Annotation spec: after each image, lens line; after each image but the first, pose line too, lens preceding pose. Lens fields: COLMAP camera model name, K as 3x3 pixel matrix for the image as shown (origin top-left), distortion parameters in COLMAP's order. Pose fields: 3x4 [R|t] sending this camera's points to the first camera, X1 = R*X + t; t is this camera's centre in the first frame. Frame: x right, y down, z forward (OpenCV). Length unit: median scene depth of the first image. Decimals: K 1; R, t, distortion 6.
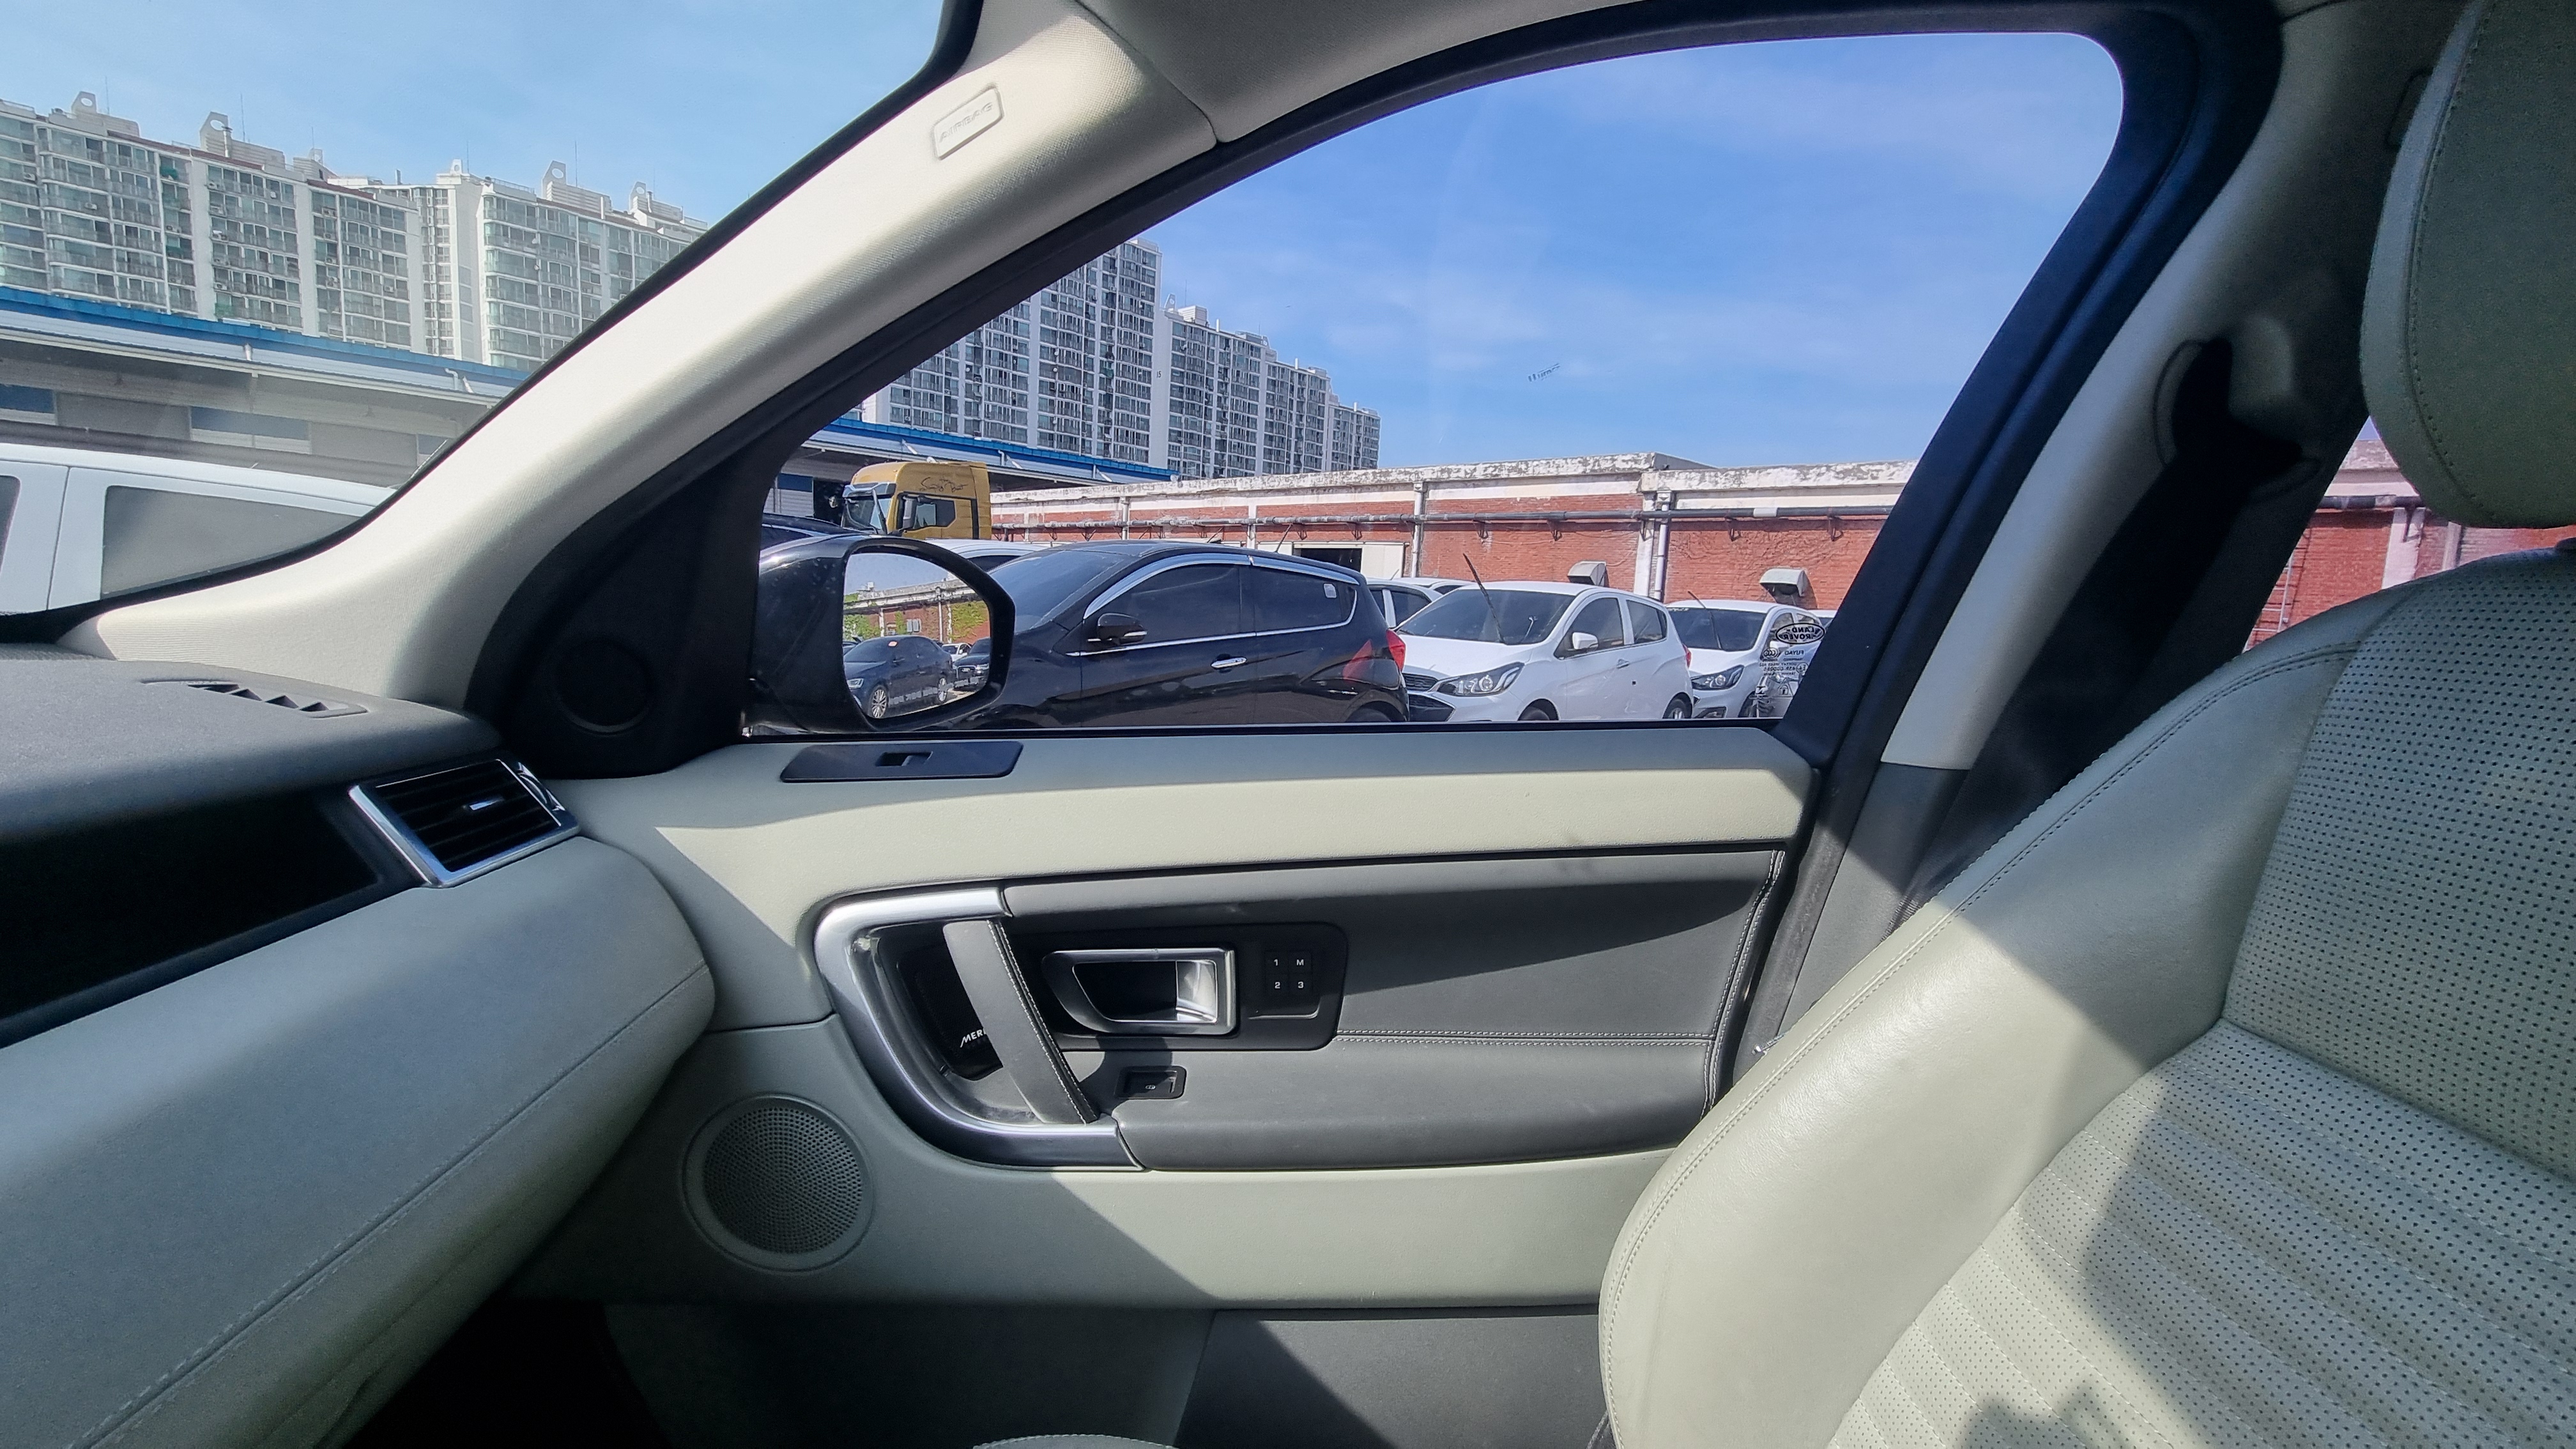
lens RADIAL K [[1048.4, 0, 1274.9], [0, 1048.4, 718.9], [0, 0, 1]] dist [-0.003264, -0.000632]
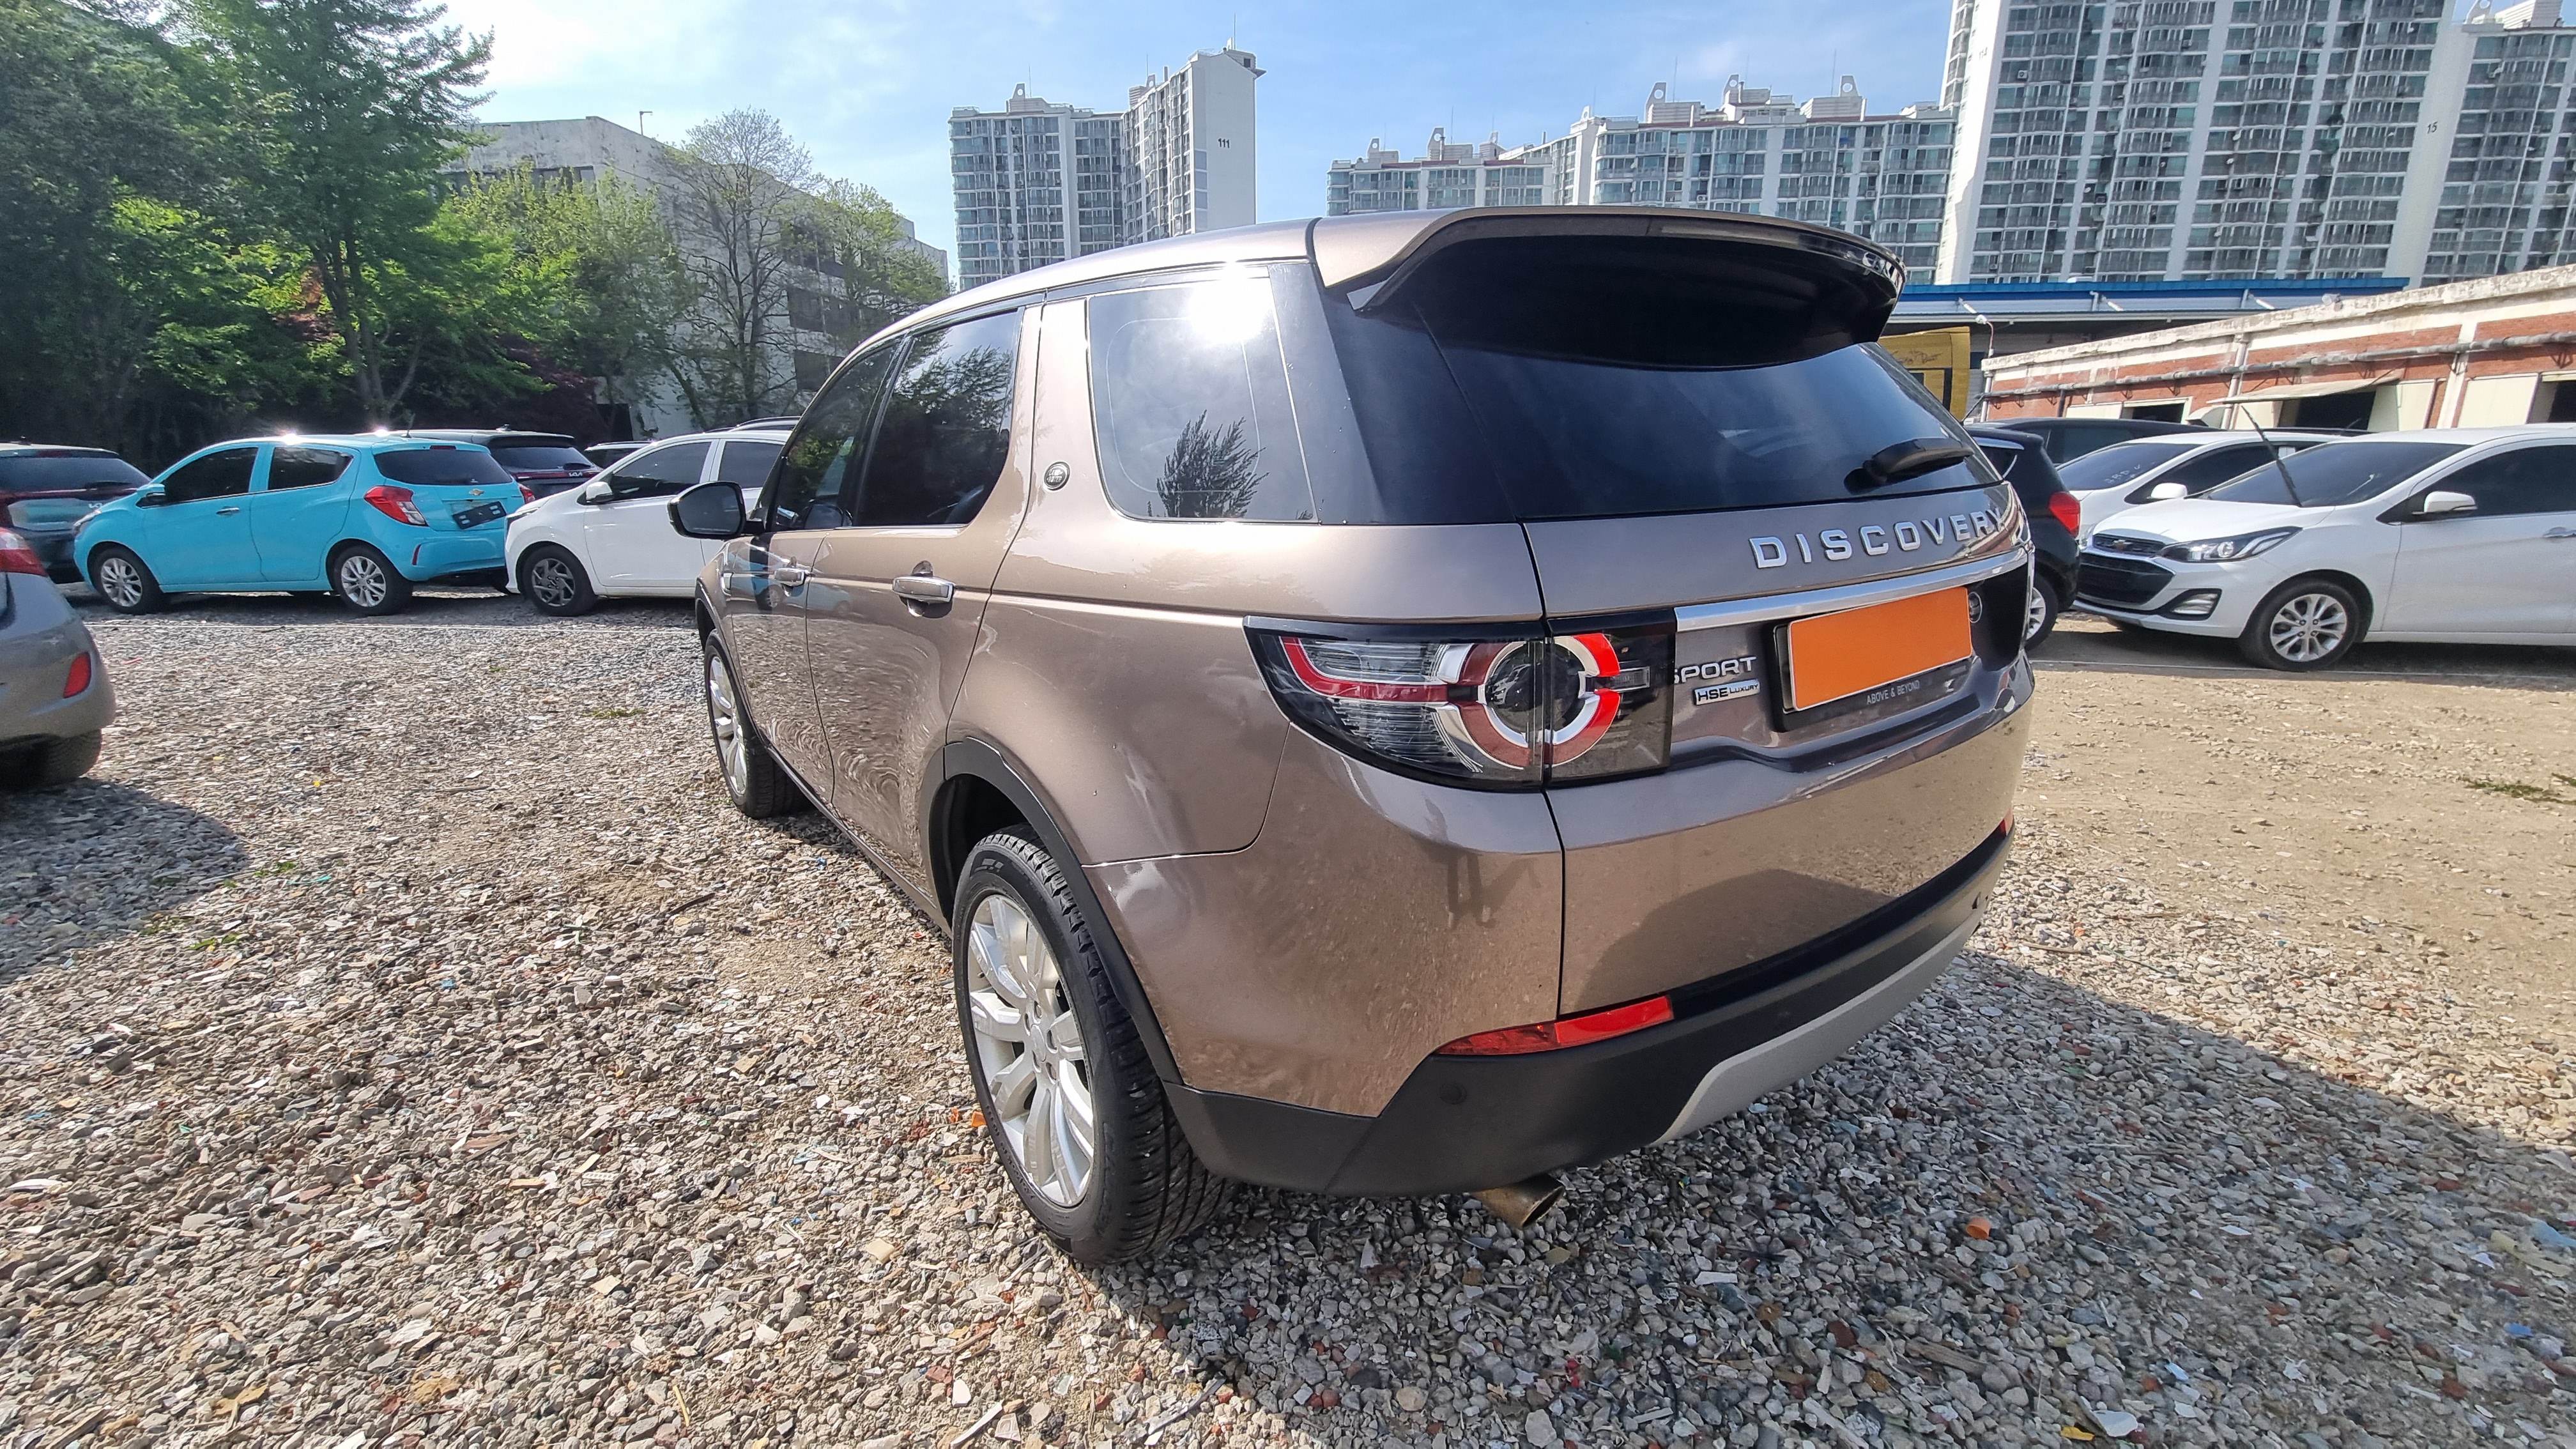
lens RADIAL K [[1048.4, 0, 1279.2], [0, 1048.4, 713.8], [0, 0, 1]] dist [-0.003264, -0.000632]
pose [[0.610067, 0.140126, -0.779861, 0.098389], [-0.060221, 0.989591, 0.130701, 0.009047], [0.790058, -0.032773, 0.612155, -0.051702]]
